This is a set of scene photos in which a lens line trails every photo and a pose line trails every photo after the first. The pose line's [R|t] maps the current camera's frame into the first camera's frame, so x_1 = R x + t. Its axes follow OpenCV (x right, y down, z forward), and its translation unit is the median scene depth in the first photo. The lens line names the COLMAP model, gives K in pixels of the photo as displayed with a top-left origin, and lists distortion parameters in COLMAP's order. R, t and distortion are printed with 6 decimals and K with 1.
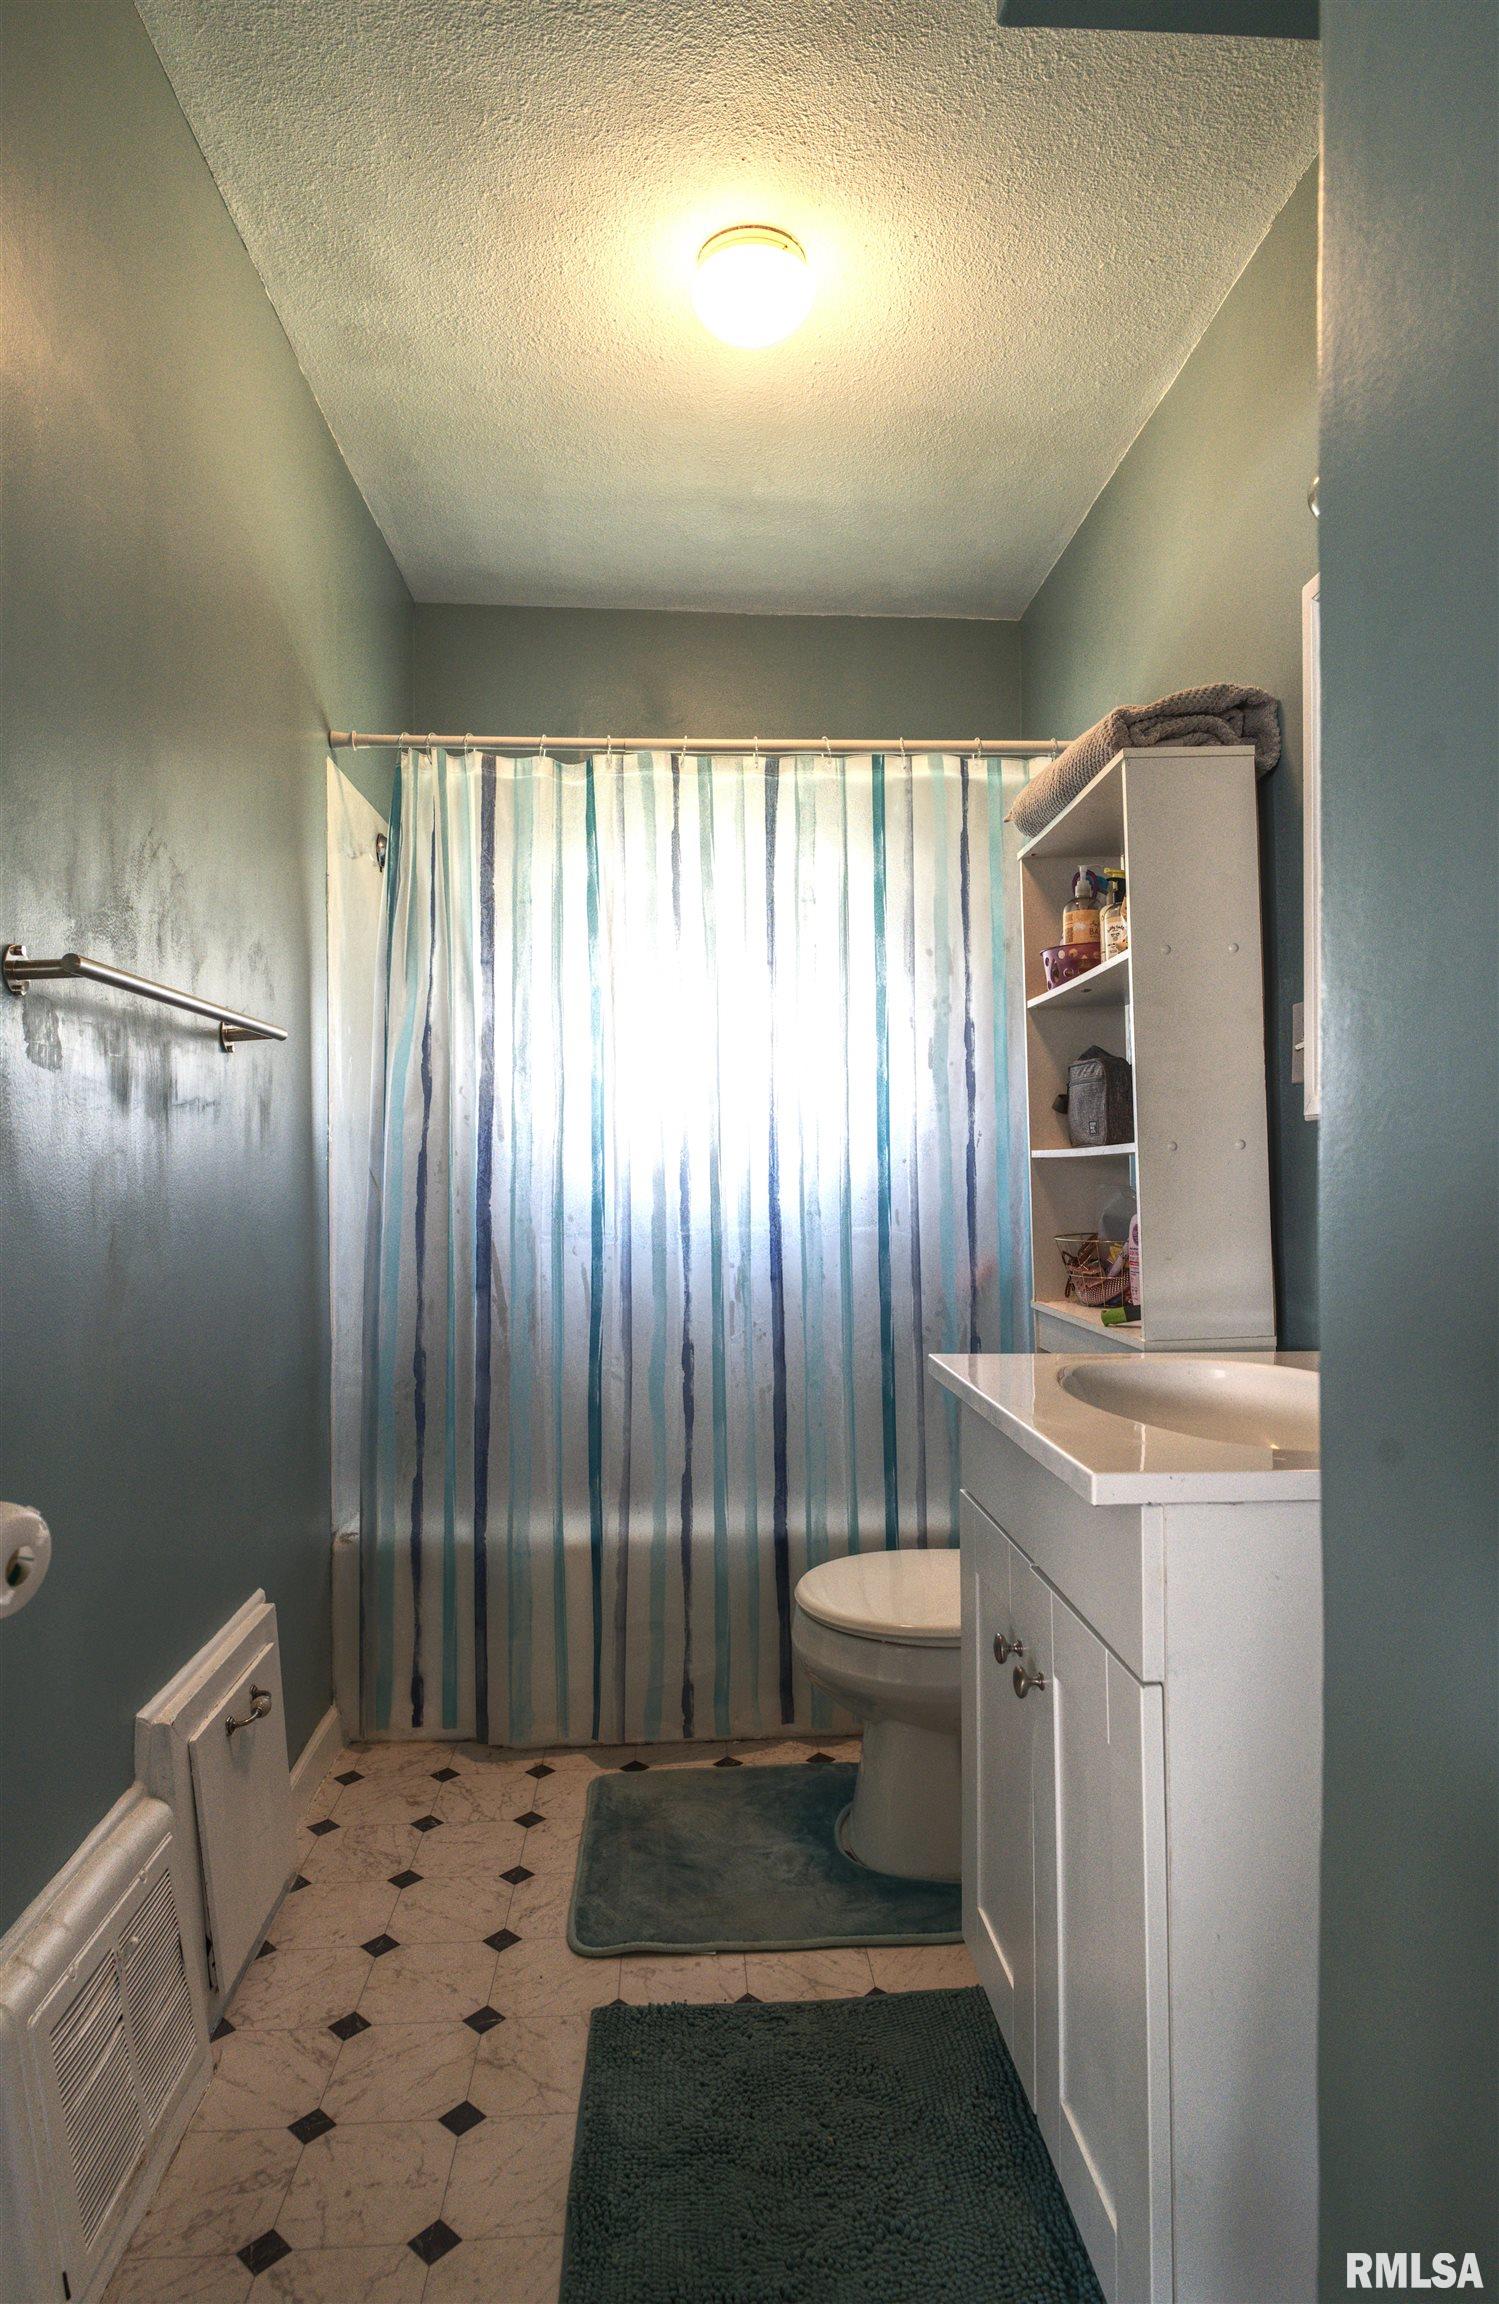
lens RADIAL K [[1285.1, 0, 739.4], [0, 1285.1, 1162.3], [0, 0, 1]] dist [-0.002736, -0.000113]
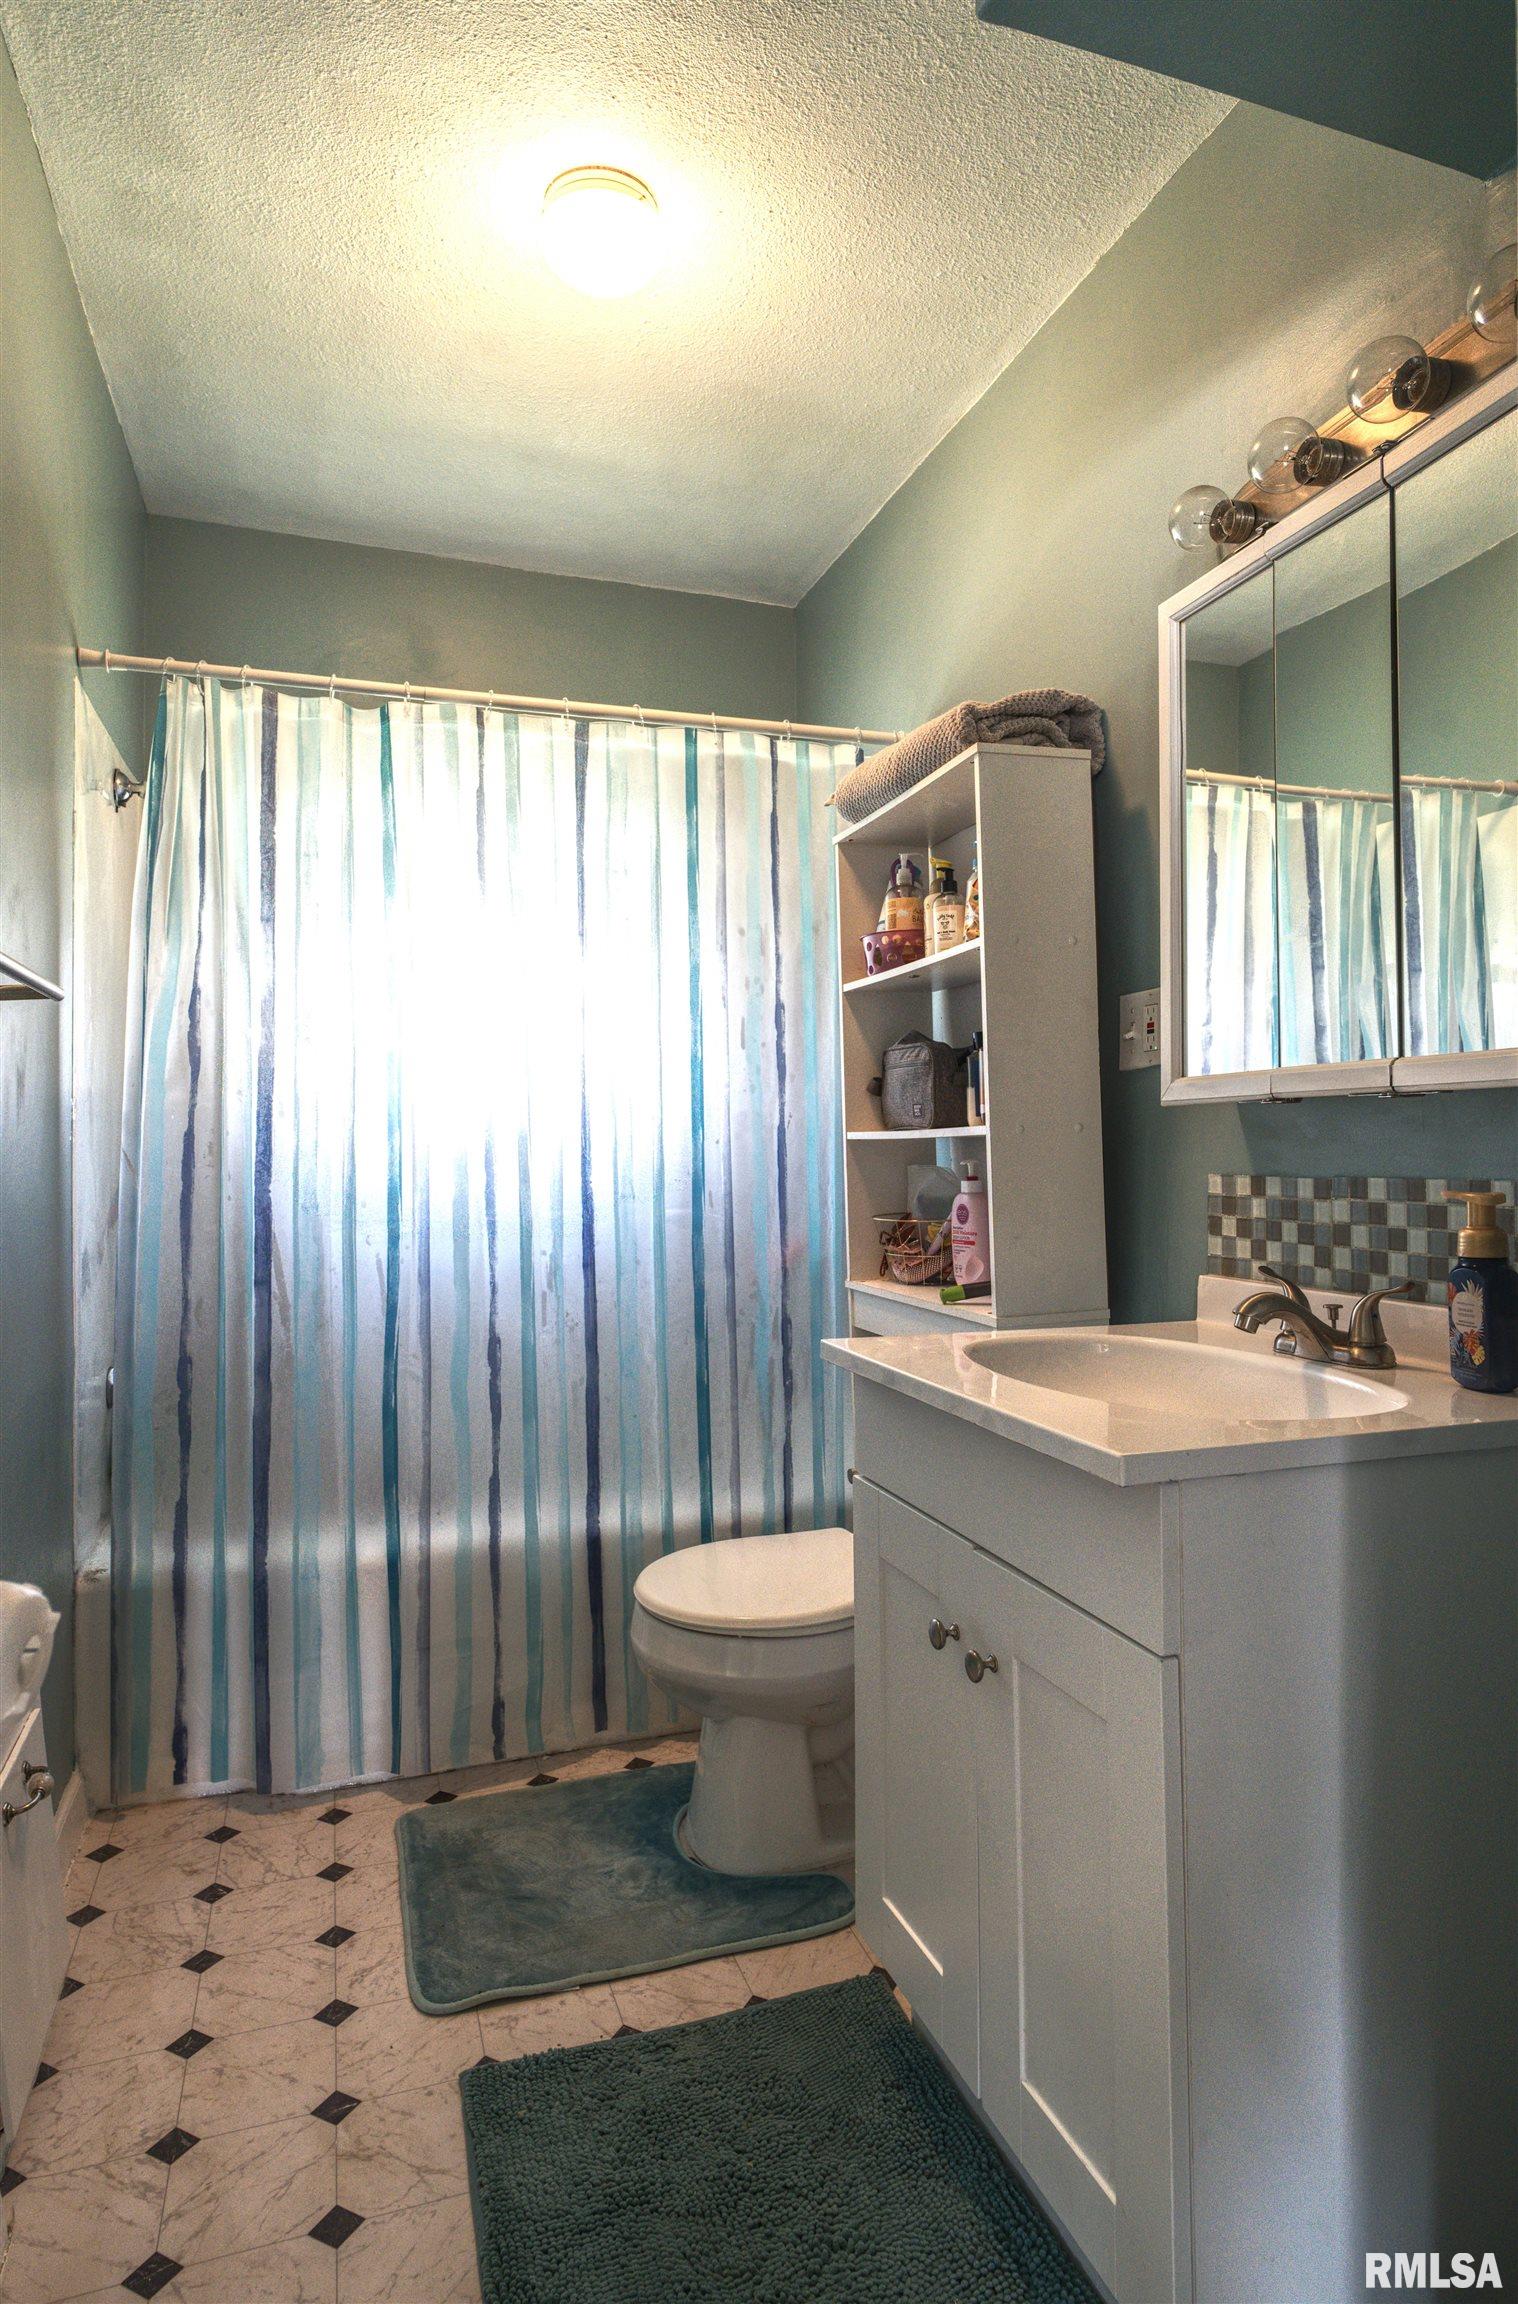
lens RADIAL K [[1298.7, 0, 768.9], [0, 1298.7, 1128.3], [0, 0, 1]] dist [-0.008892, 0.003897]
pose [[0.963902, 0.004448, 0.266221, -0.109190], [-0.001815, 0.999947, -0.010136, -0.001830], [-0.266252, 0.009286, 0.963859, 0.035864]]
